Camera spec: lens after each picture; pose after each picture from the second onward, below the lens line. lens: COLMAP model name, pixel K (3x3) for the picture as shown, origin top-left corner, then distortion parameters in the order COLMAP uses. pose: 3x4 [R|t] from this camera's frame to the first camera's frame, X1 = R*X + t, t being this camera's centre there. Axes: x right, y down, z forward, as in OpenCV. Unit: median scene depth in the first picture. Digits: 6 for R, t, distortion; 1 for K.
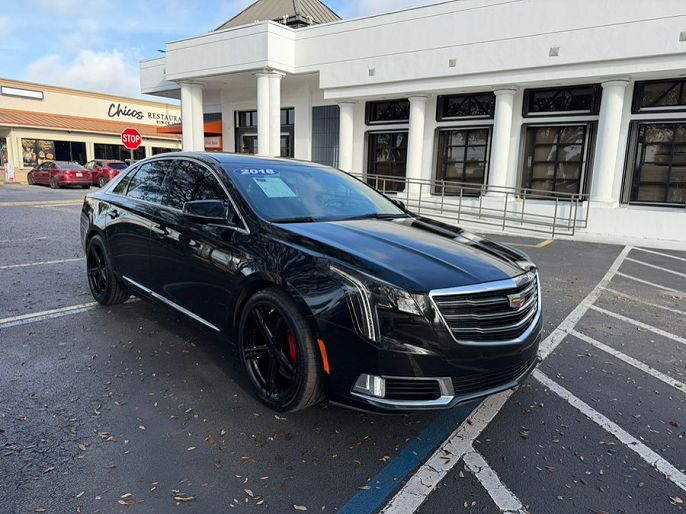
lens RADIAL K [[484.2, 0, 343.0], [0, 484.2, 257.0], [0, 0, 1]] dist [0.046294, -0.089813]
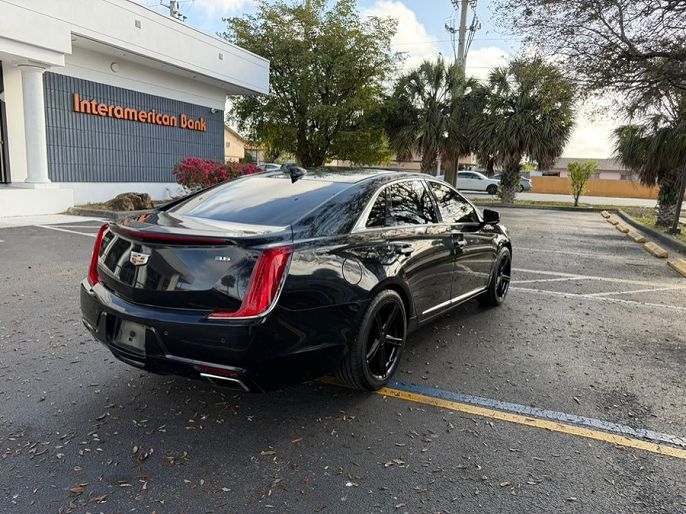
lens RADIAL K [[477.7, 0, 343.0], [0, 477.7, 257.0], [0, 0, 1]] dist [0.029845, -0.051783]
pose [[-0.225094, -0.200778, 0.953426, -0.375226], [0.107390, 0.967464, 0.229087, -0.083590], [-0.968401, 0.153955, -0.196209, 0.397073]]
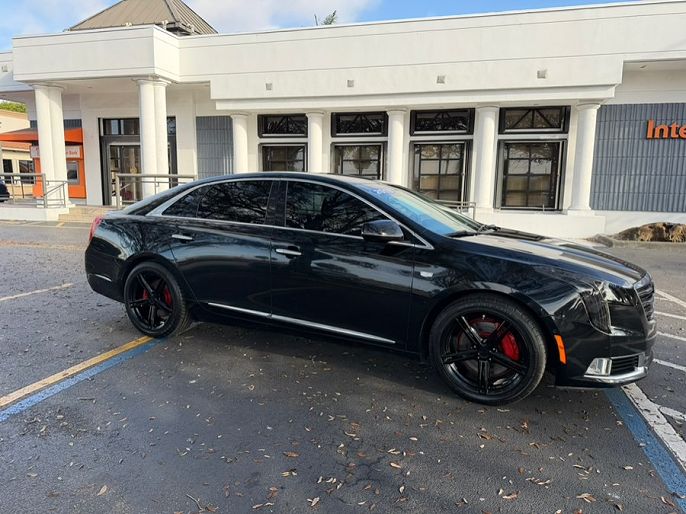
lens RADIAL K [[477.7, 0, 343.0], [0, 477.7, 257.0], [0, 0, 1]] dist [0.029845, -0.051783]
pose [[0.938550, -0.060467, 0.339806, -0.157330], [0.066218, 0.997791, -0.005341, -0.007907], [-0.338732, 0.027514, 0.940481, 0.013482]]
